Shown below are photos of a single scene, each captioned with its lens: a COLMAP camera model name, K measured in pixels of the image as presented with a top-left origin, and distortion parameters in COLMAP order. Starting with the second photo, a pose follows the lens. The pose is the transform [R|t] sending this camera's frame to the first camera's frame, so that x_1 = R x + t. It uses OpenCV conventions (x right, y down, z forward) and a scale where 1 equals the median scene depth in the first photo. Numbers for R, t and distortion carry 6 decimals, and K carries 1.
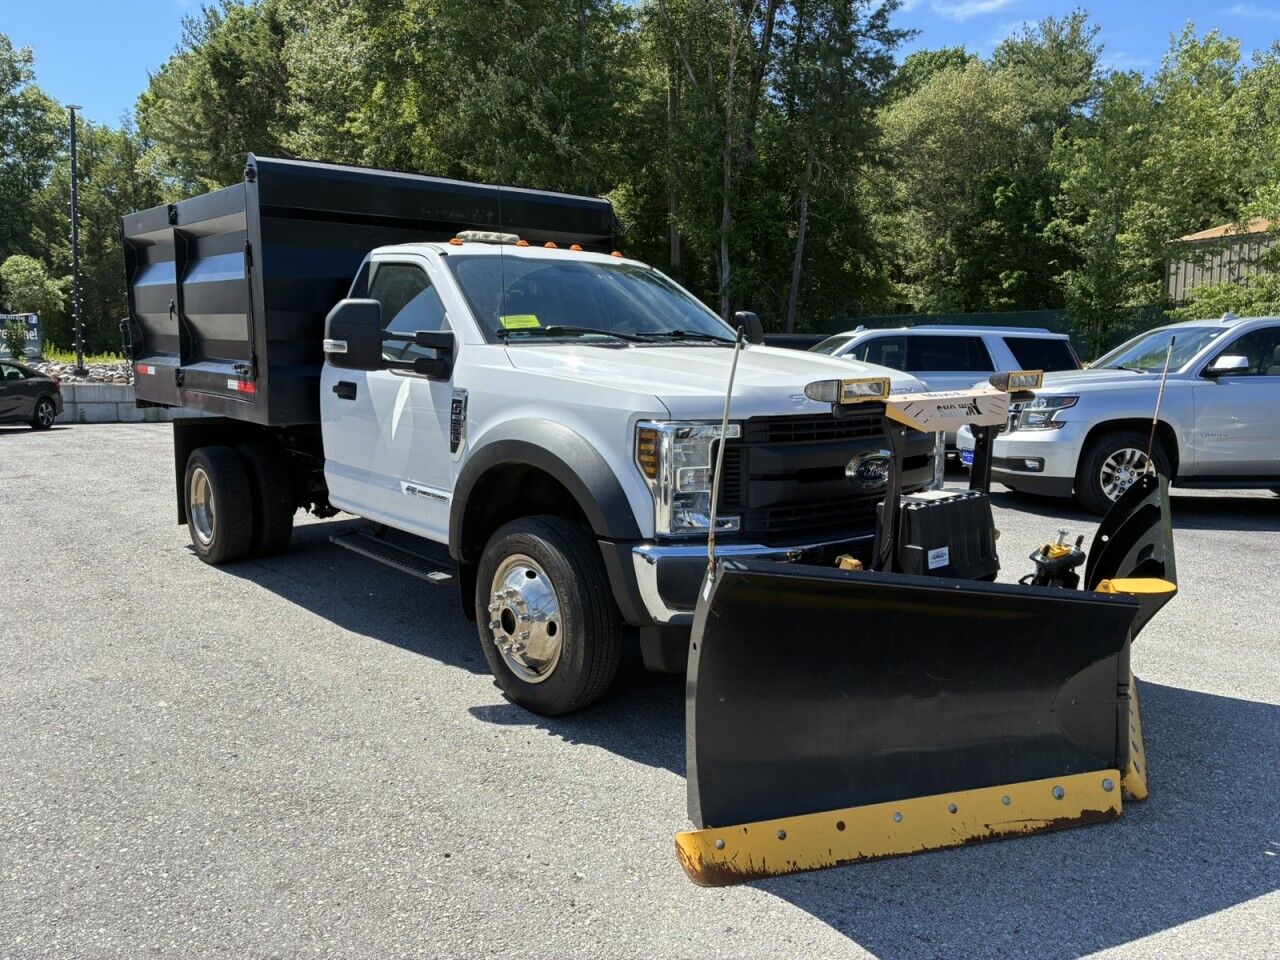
lens RADIAL K [[943.5, 0, 670.1], [0, 943.5, 472.3], [0, 0, 1]] dist [0.032416, -0.001708]
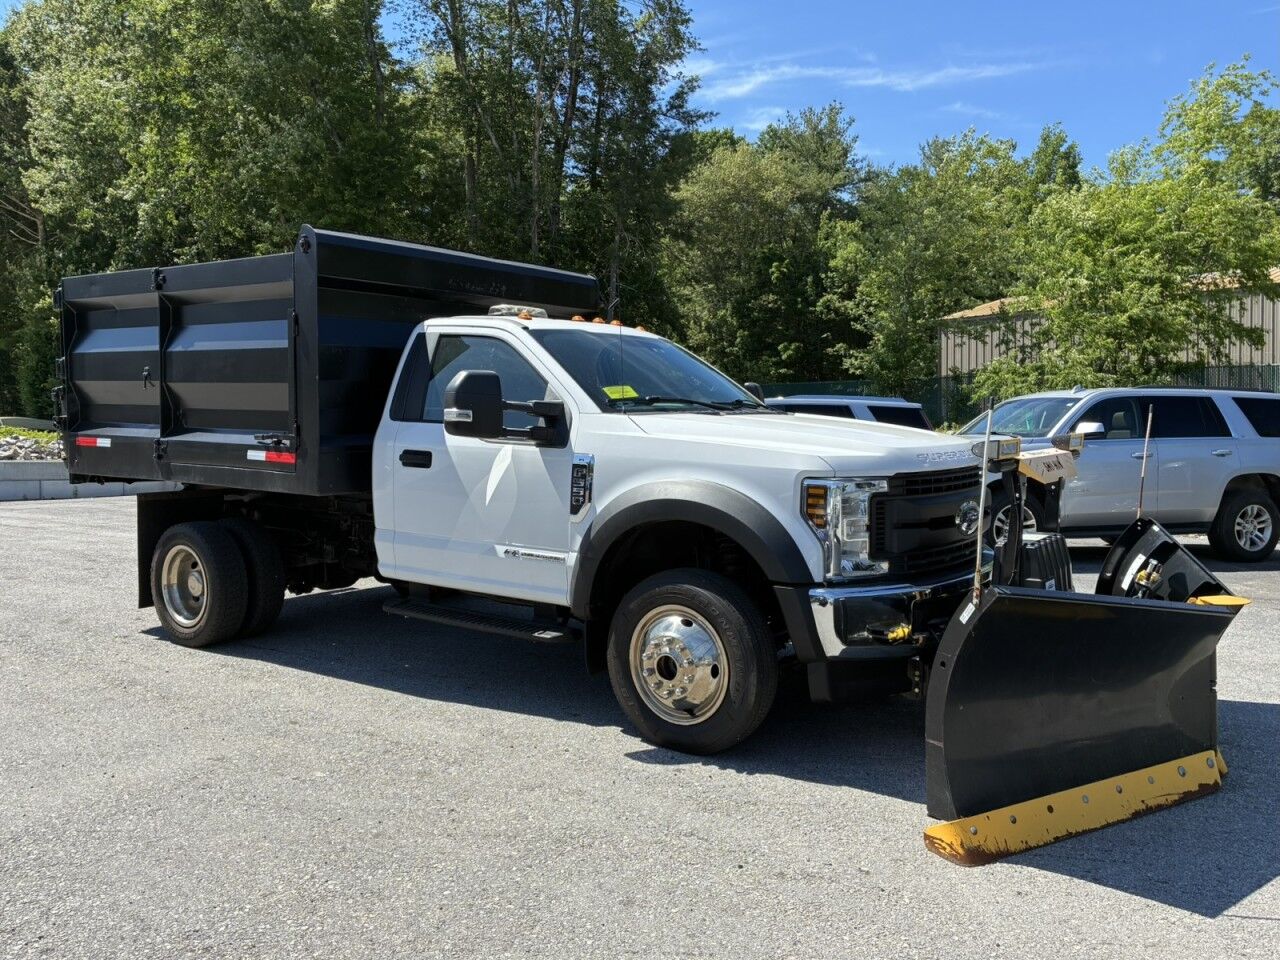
lens RADIAL K [[995.7, 0, 640.9], [0, 995.7, 480.2], [0, 0, 1]] dist [0.043938, -0.013593]
pose [[0.973368, -0.017920, 0.228548, -0.227712], [0.033282, 0.997424, -0.063540, 0.007755], [-0.226821, 0.069454, 0.971457, -0.056579]]
